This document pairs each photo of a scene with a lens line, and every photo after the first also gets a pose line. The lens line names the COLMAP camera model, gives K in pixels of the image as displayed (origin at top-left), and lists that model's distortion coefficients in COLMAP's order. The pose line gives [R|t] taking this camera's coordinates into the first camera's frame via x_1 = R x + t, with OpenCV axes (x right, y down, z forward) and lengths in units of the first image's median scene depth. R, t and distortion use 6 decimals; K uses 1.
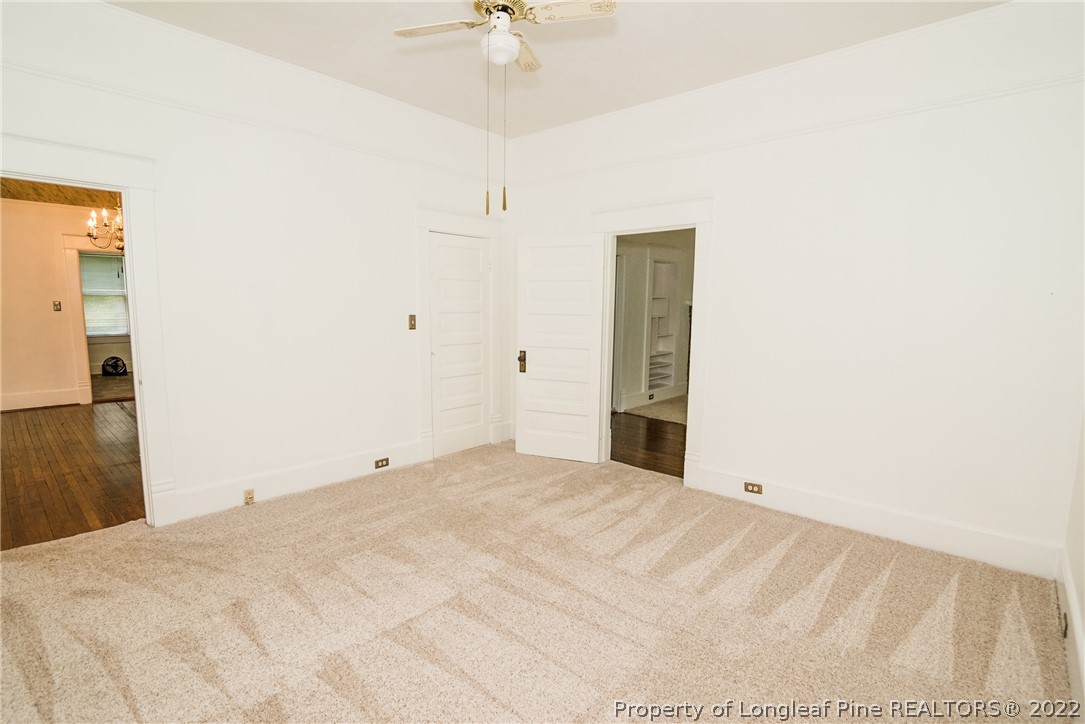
lens RADIAL K [[504.2, 0, 543.3], [0, 504.2, 366.5], [0, 0, 1]] dist [-0.017074, -0.000456]
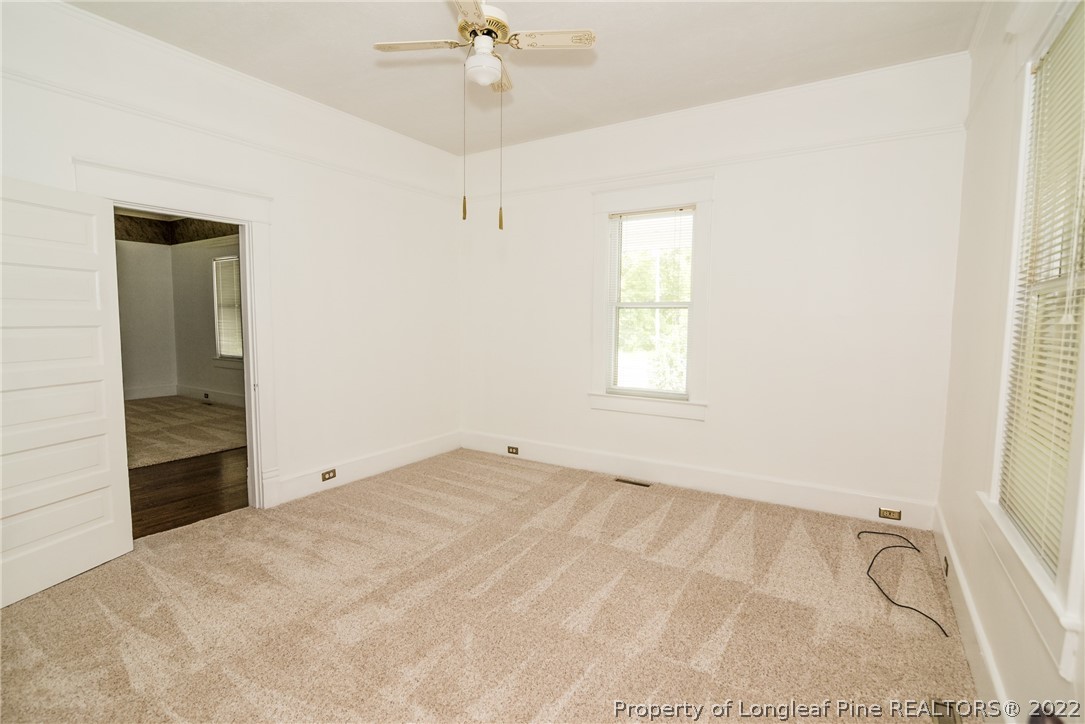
lens RADIAL K [[522.3, 0, 542.5], [0, 522.3, 362.0], [0, 0, 1]] dist [-0.020629, -0.000322]
pose [[-0.164890, -0.097600, 0.981471, -0.787771], [0.106024, 0.987572, 0.116019, -0.090014], [-0.980597, 0.123190, -0.152493, 0.710348]]
